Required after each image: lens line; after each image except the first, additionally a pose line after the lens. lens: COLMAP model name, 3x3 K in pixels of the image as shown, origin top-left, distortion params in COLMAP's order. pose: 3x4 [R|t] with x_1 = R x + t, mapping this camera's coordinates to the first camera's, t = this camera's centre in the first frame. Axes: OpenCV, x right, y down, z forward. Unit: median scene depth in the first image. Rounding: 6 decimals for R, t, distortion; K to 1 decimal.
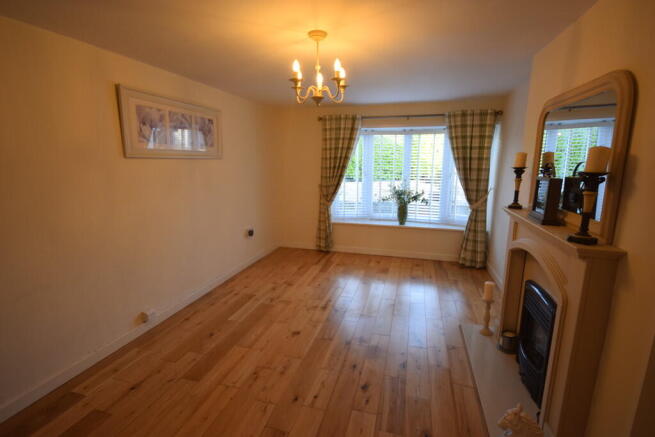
lens RADIAL K [[309.8, 0, 329.4], [0, 309.8, 216.0], [0, 0, 1]] dist [0.015711, -0.000053]
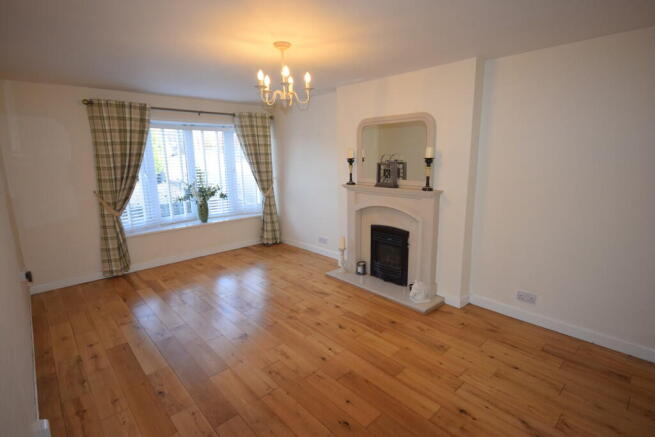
lens RADIAL K [[328.5, 0, 329.6], [0, 328.5, 216.8], [0, 0, 1]] dist [0.027272, 0.000276]
pose [[0.515553, -0.173284, 0.839153, -0.485396], [0.172043, 0.980328, 0.096738, -0.024919], [-0.839408, 0.094497, 0.535223, 0.121123]]
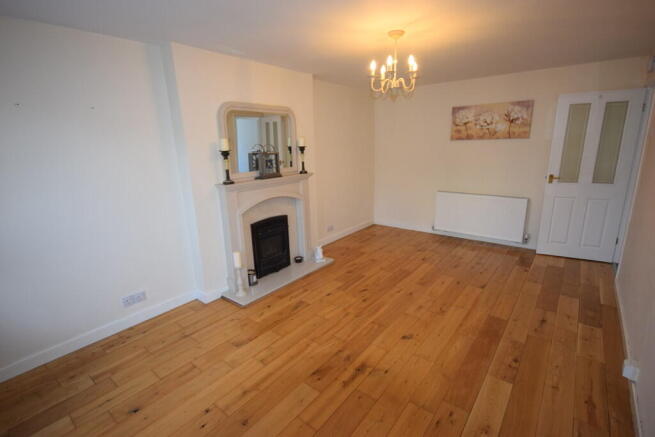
lens RADIAL K [[309.8, 0, 331.3], [0, 309.8, 220.8], [0, 0, 1]] dist [0.015711, -0.000053]
pose [[-0.926146, -0.072584, 0.370116, -0.133515], [0.091877, 0.908329, 0.408040, -0.197125], [-0.365804, 0.411910, -0.834576, 1.069345]]
